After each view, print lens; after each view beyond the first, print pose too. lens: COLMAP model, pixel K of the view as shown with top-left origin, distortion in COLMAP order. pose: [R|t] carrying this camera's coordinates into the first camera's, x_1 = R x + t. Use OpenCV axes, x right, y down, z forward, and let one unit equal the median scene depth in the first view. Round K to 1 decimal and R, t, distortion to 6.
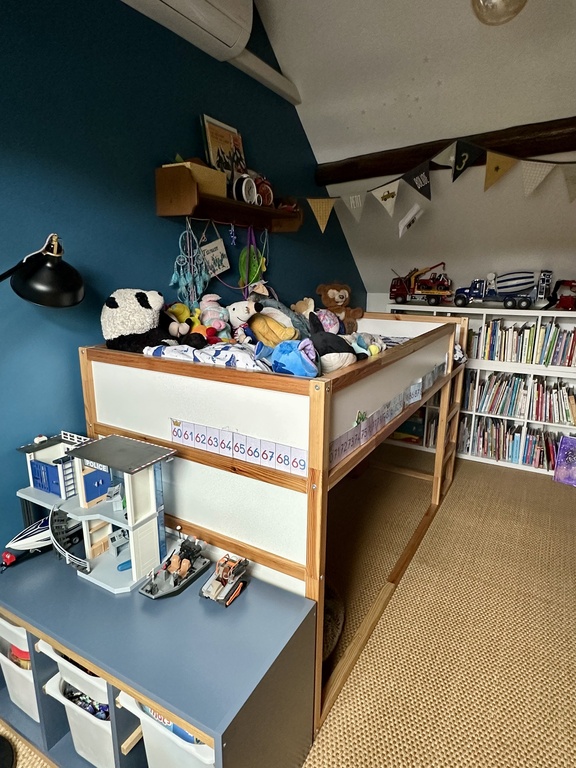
lens RADIAL K [[453.9, 0, 289.2], [0, 453.9, 384.7], [0, 0, 1]] dist [0.002874, 0.000273]
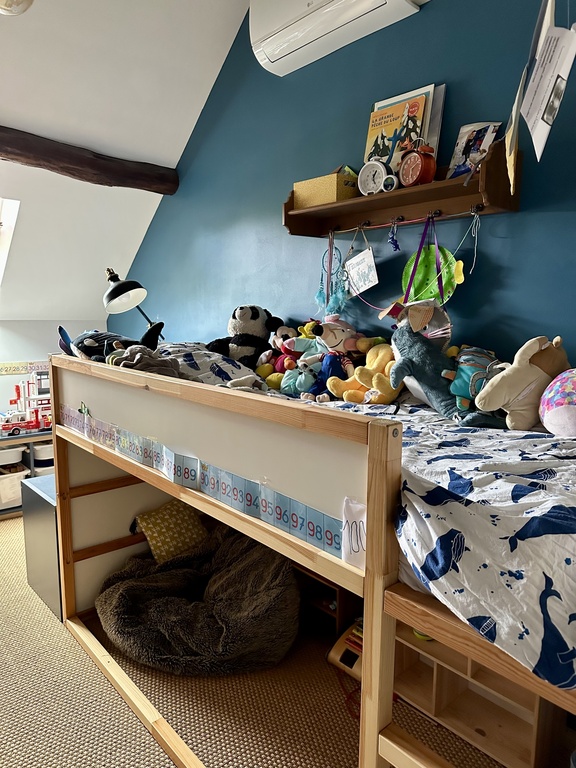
lens RADIAL K [[542.5, 0, 288.3], [0, 542.5, 384.1], [0, 0, 1]] dist [-0.007185, -0.003142]
pose [[-0.323442, 0.109683, -0.939870, 0.795556], [-0.234407, 0.953013, 0.191885, -0.238768], [0.916754, 0.282376, -0.282534, 1.187634]]
